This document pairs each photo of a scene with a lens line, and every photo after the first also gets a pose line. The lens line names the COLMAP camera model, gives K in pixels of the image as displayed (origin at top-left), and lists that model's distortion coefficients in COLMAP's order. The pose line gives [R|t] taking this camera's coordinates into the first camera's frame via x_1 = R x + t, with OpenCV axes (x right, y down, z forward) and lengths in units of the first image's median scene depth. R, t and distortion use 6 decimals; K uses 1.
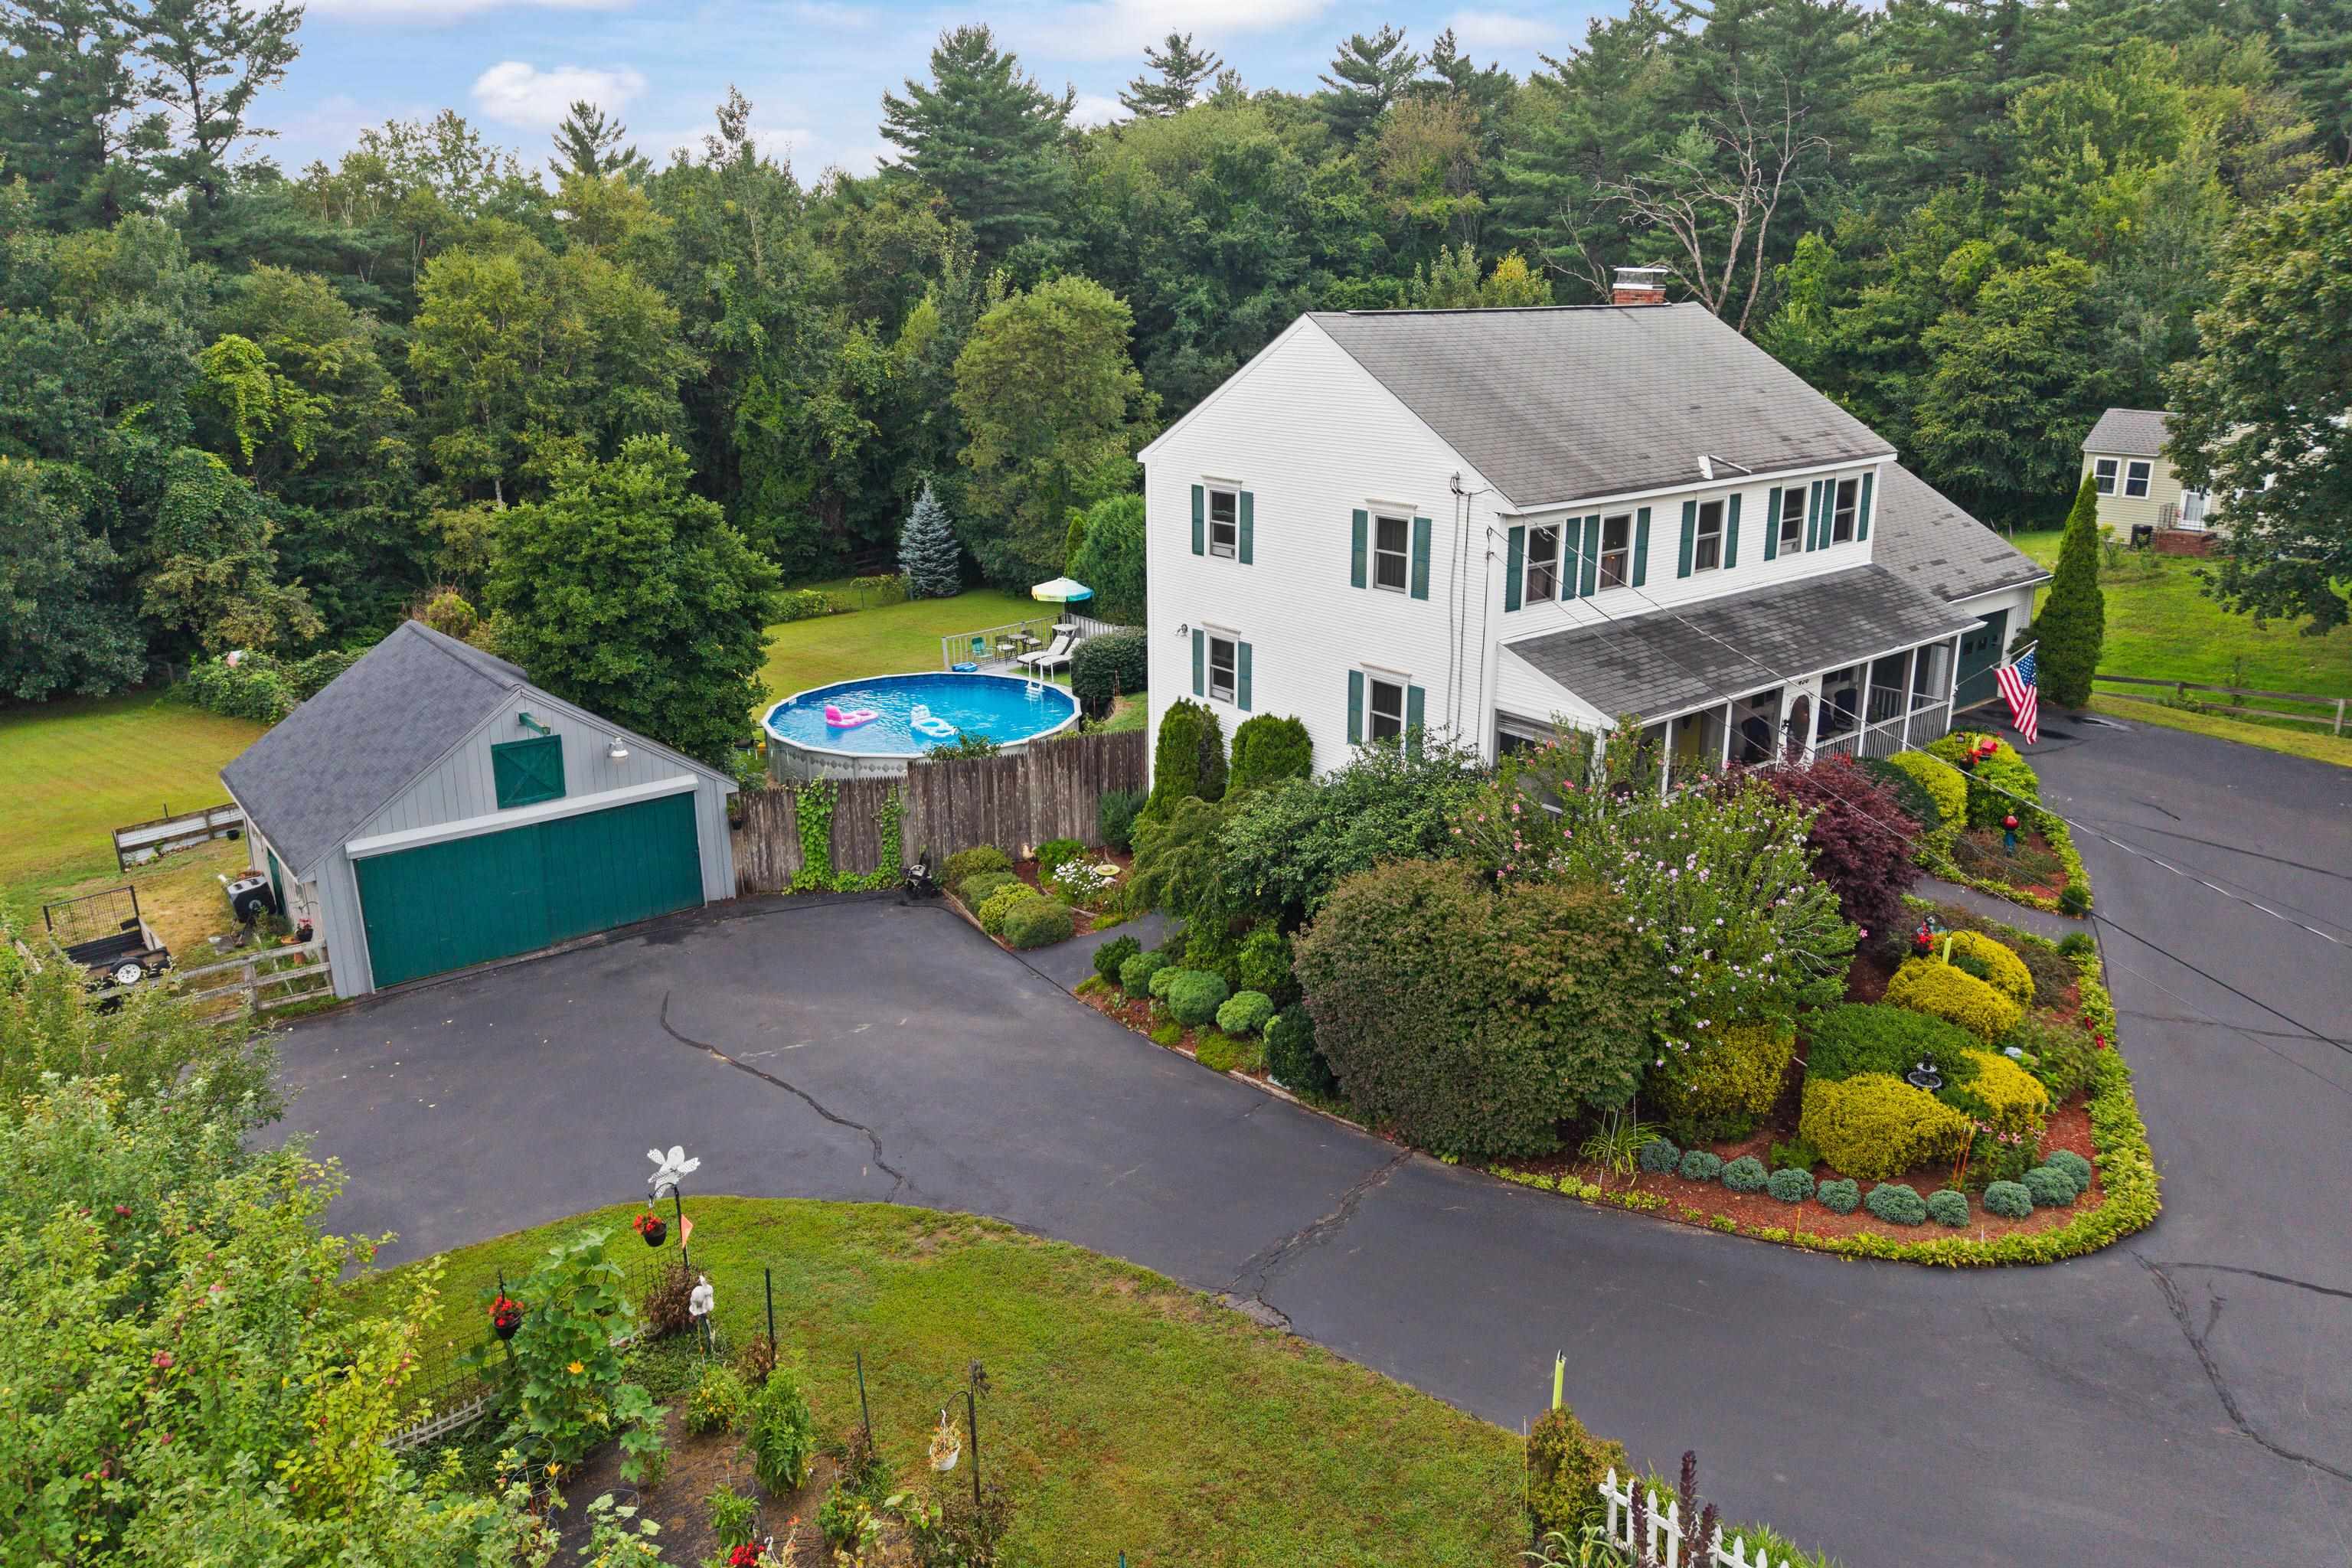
lens RADIAL K [[1563.8, 0, 1190.7], [0, 1563.8, 698.1], [0, 0, 1]] dist [0.039432, -0.055876]
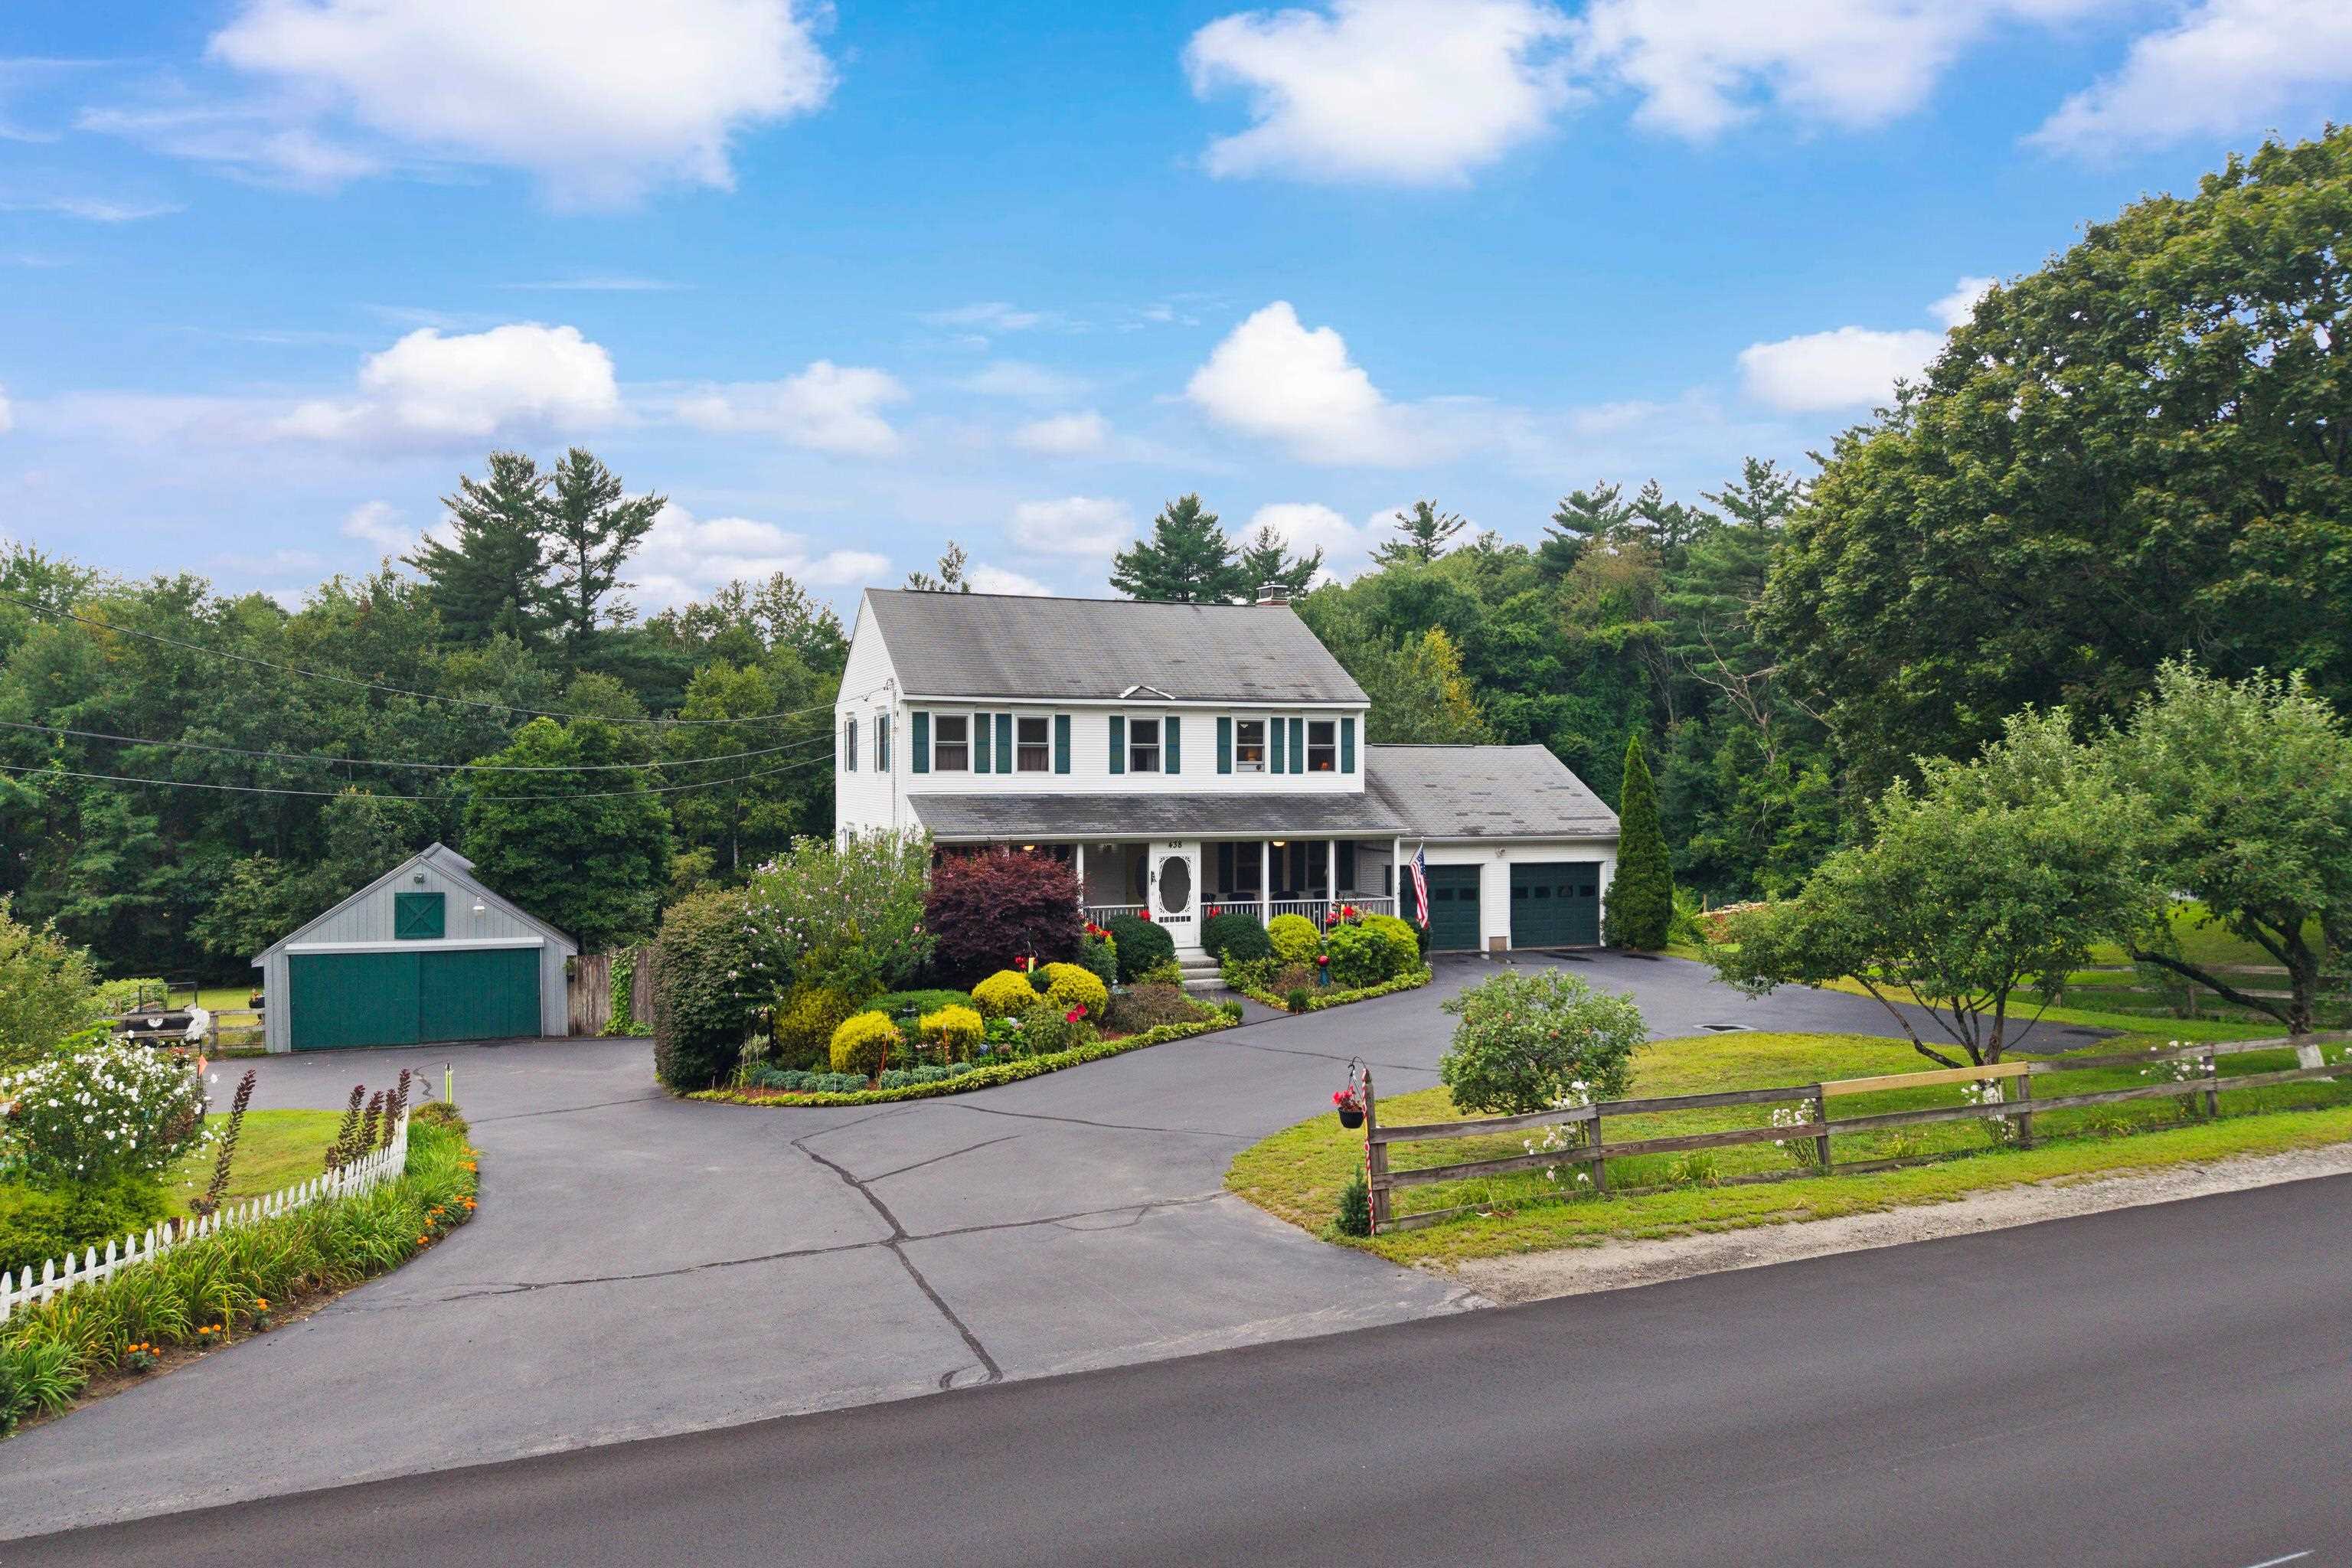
lens RADIAL K [[1601.3, 0, 1171.3], [0, 1601.3, 791.1], [0, 0, 1]] dist [0.047771, -0.057617]
pose [[0.947225, 0.007413, -0.320482, 0.363271], [-0.086571, 0.968503, -0.233469, 0.113104], [0.308658, 0.248892, 0.918032, -0.095605]]
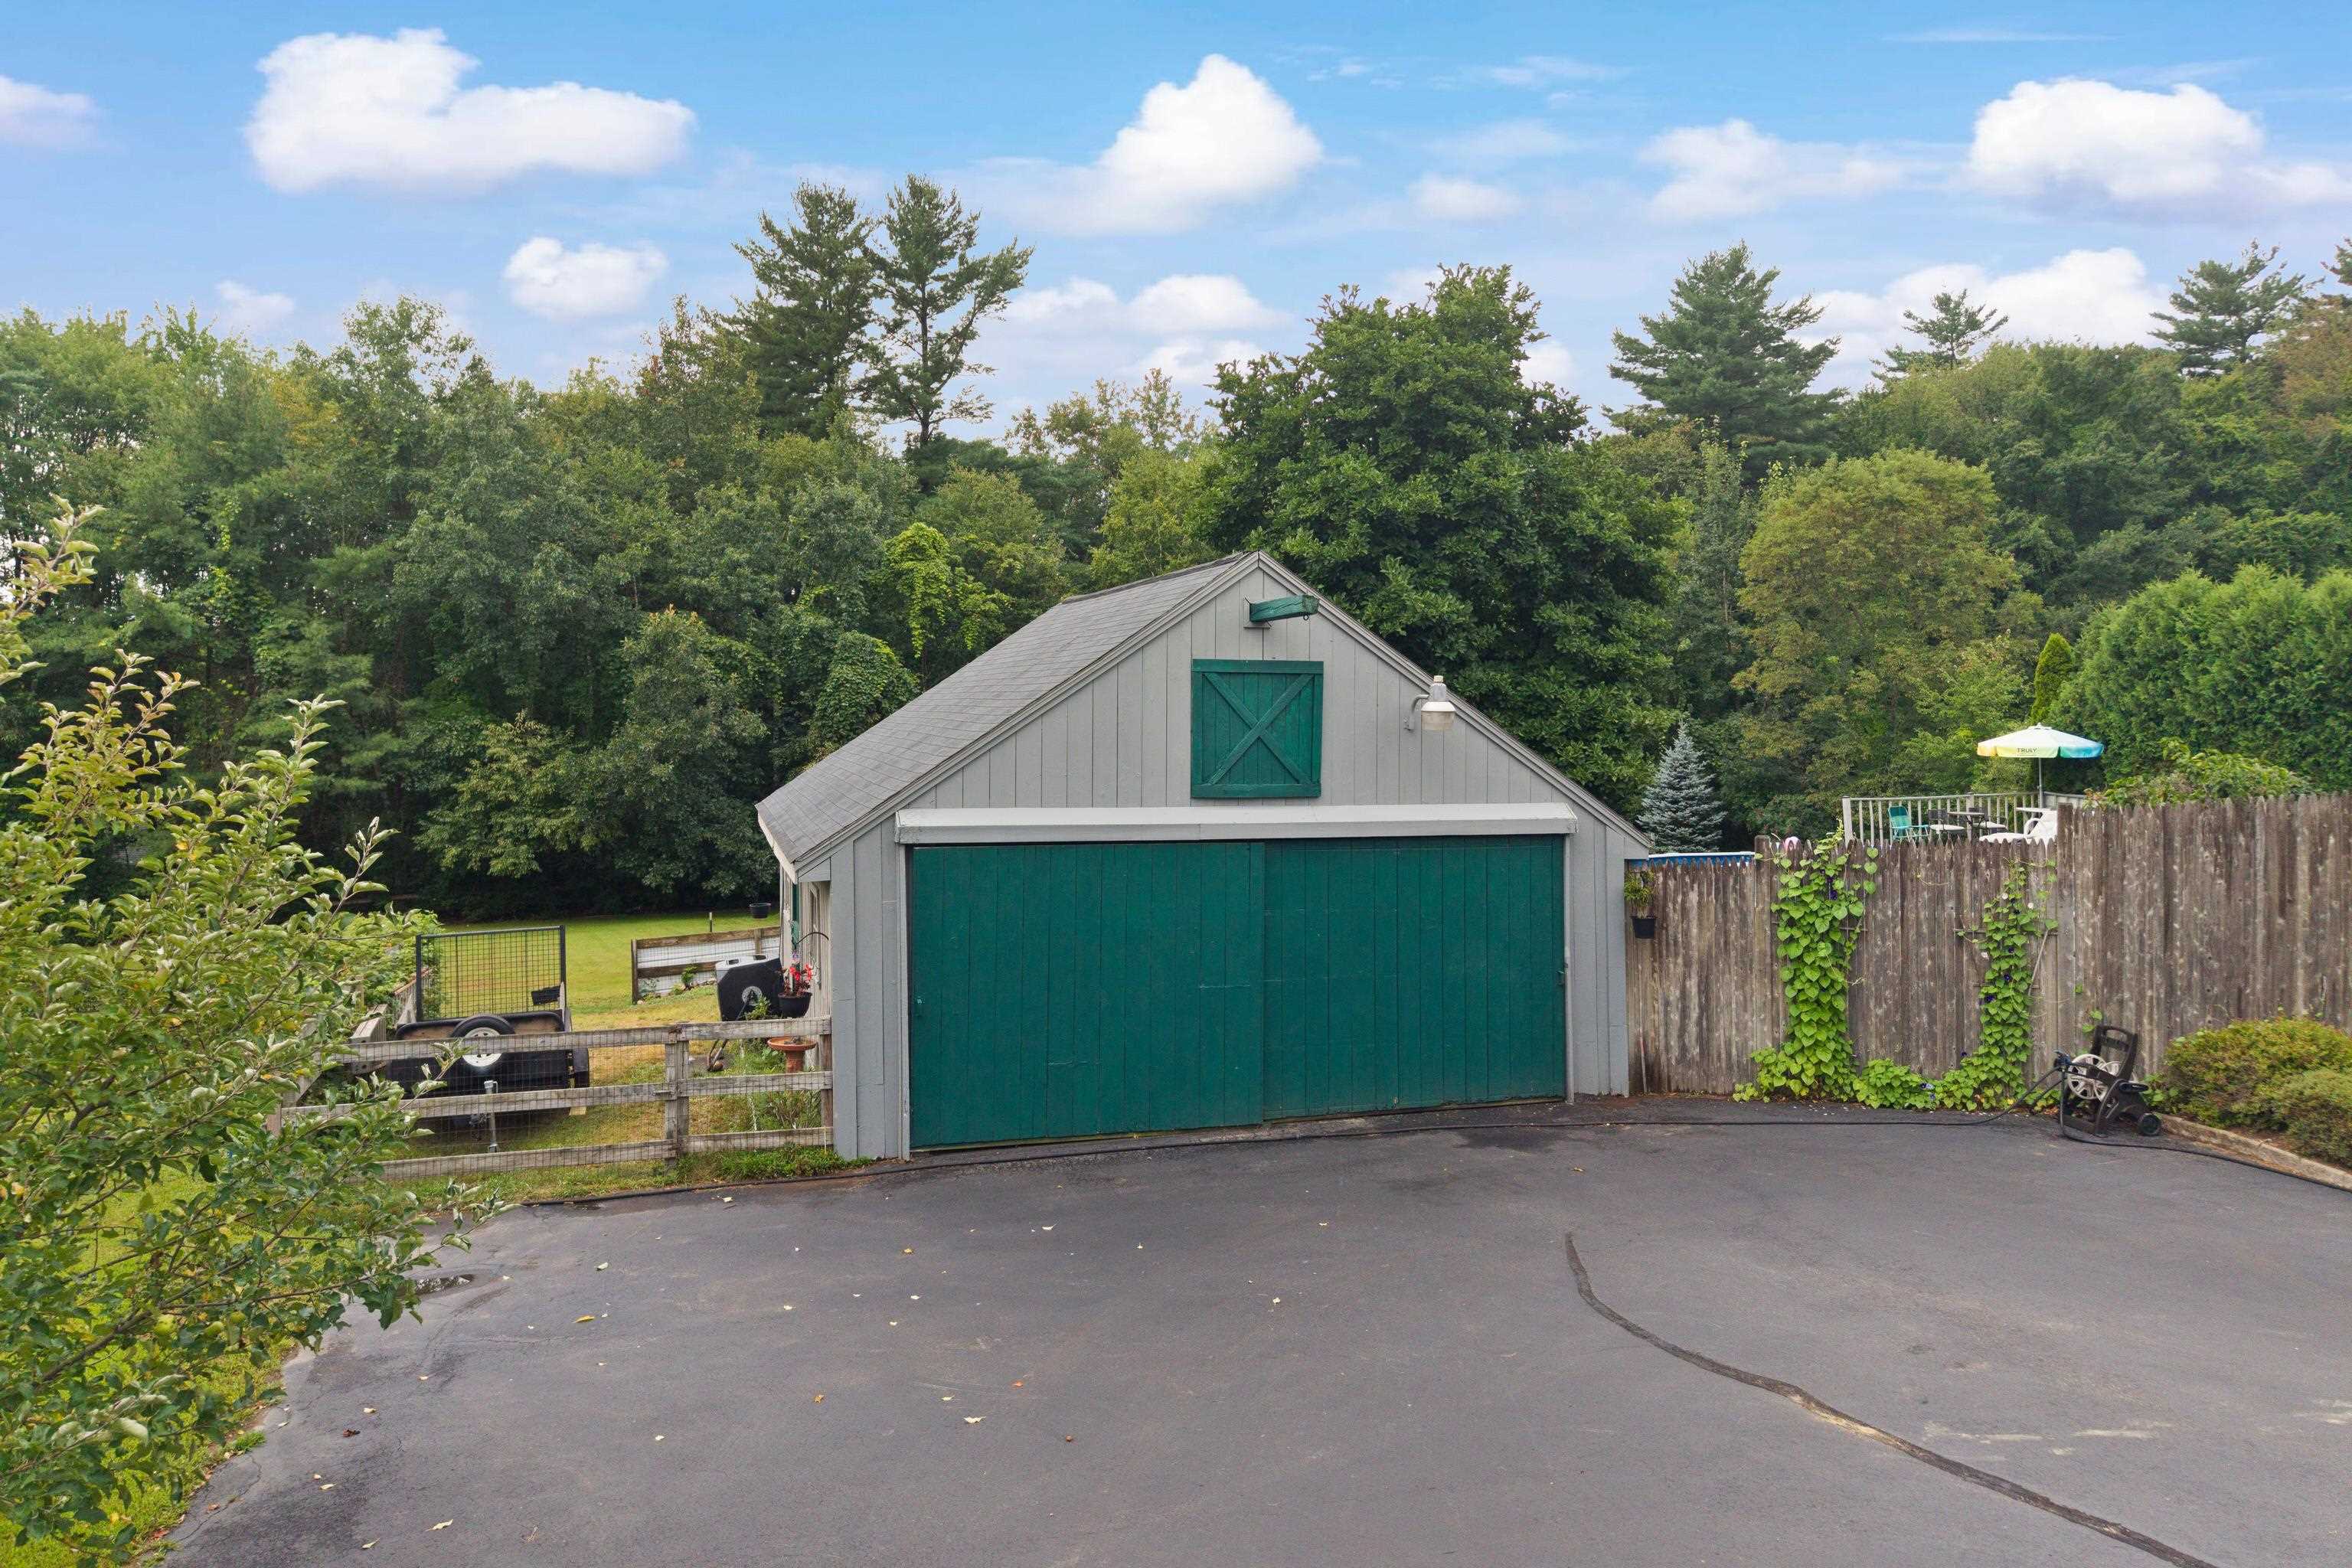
lens RADIAL K [[1565.7, 0, 1181.2], [0, 1565.7, 728.3], [0, 0, 1]] dist [0.017034, -0.000907]
pose [[0.925925, 0.008078, -0.377622, -0.132884], [-0.101808, 0.968106, -0.228922, 0.079187], [0.363729, 0.250409, 0.897216, 0.285676]]
